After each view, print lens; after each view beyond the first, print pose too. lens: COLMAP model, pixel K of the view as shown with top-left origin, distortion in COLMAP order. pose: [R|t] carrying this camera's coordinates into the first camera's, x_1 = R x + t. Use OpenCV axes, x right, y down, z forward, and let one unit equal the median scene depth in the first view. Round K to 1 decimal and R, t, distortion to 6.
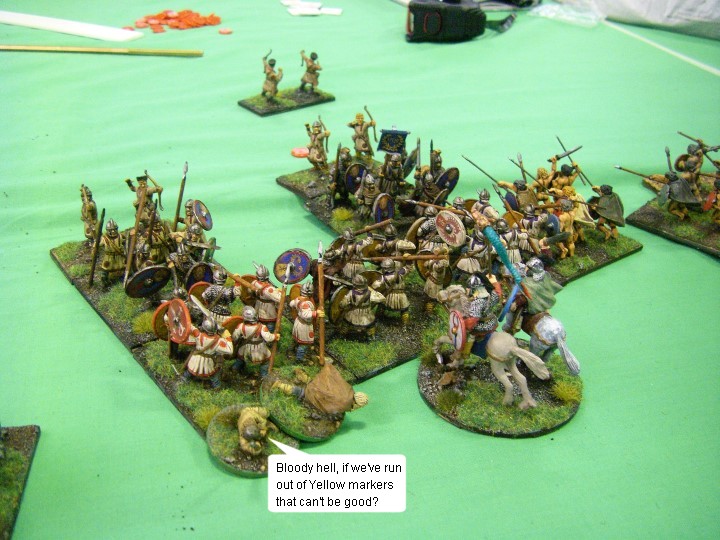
lens RADIAL K [[789.8, 0, 360.0], [0, 789.8, 270.0], [0, 0, 1]] dist [-0.128854, -0.001829]
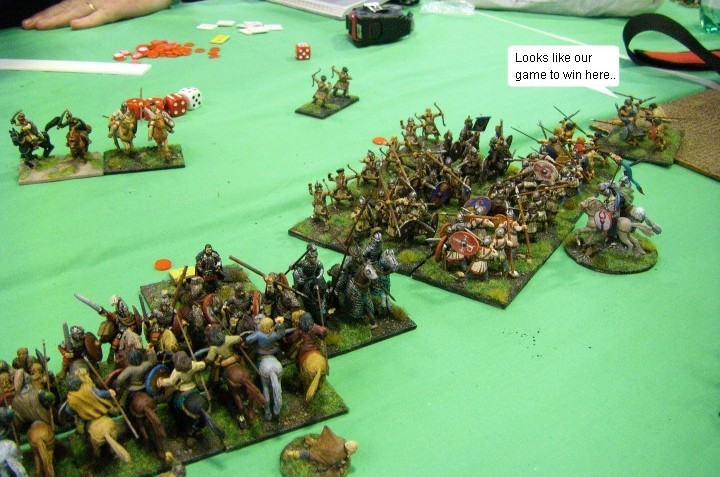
lens RADIAL K [[801.6, 0, 360.0], [0, 801.6, 238.5], [0, 0, 1]] dist [-0.003422, -0.001160]
pose [[0.927764, -0.180790, 0.326450, -0.650777], [0.182789, 0.982839, 0.024819, -0.020139], [-0.325335, 0.036645, 0.944889, -0.367353]]
